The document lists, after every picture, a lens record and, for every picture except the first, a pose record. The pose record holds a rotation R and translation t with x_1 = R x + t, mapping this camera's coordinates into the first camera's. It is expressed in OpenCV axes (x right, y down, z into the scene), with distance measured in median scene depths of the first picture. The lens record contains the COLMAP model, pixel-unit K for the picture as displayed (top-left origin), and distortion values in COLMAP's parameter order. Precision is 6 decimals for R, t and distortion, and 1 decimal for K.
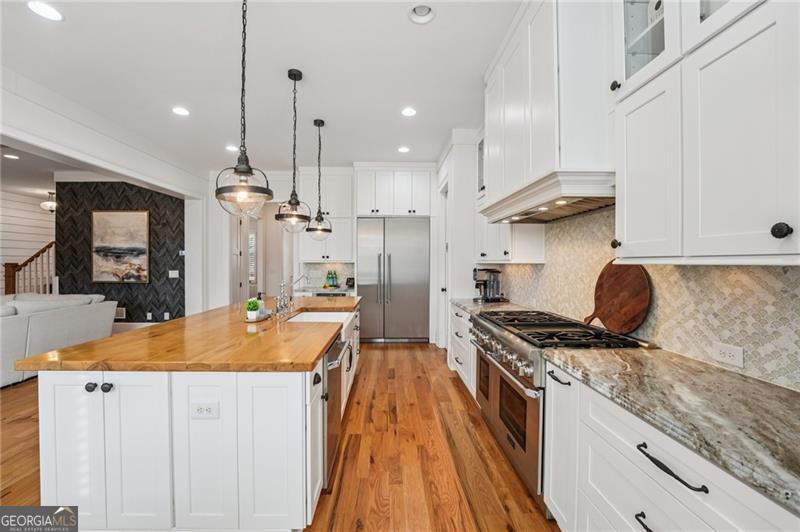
lens RADIAL K [[327.7, 0, 401.8], [0, 327.7, 266.5], [0, 0, 1]] dist [-0.006982, -0.000615]
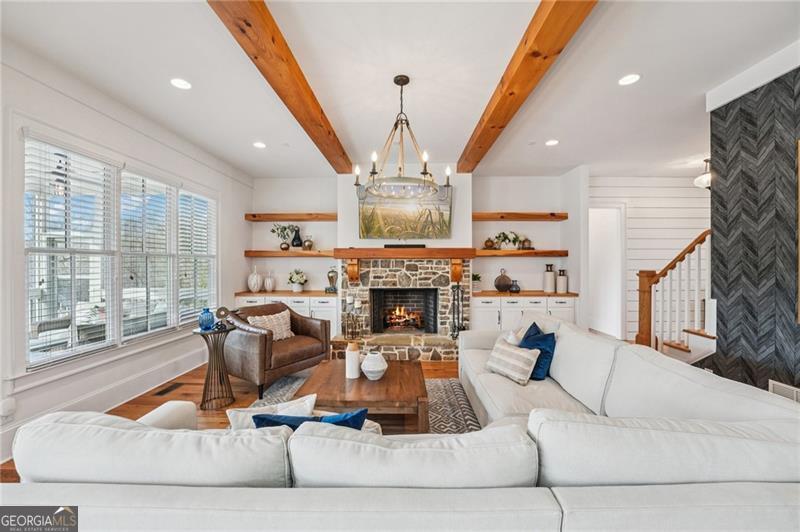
lens RADIAL K [[327.7, 0, 404.8], [0, 327.7, 264.1], [0, 0, 1]] dist [-0.006982, -0.000615]
pose [[-0.001663, -0.003433, -0.999993, -0.554836], [0.001251, 0.999993, -0.003435, -0.022473], [0.999998, -0.001257, -0.001658, 0.520291]]
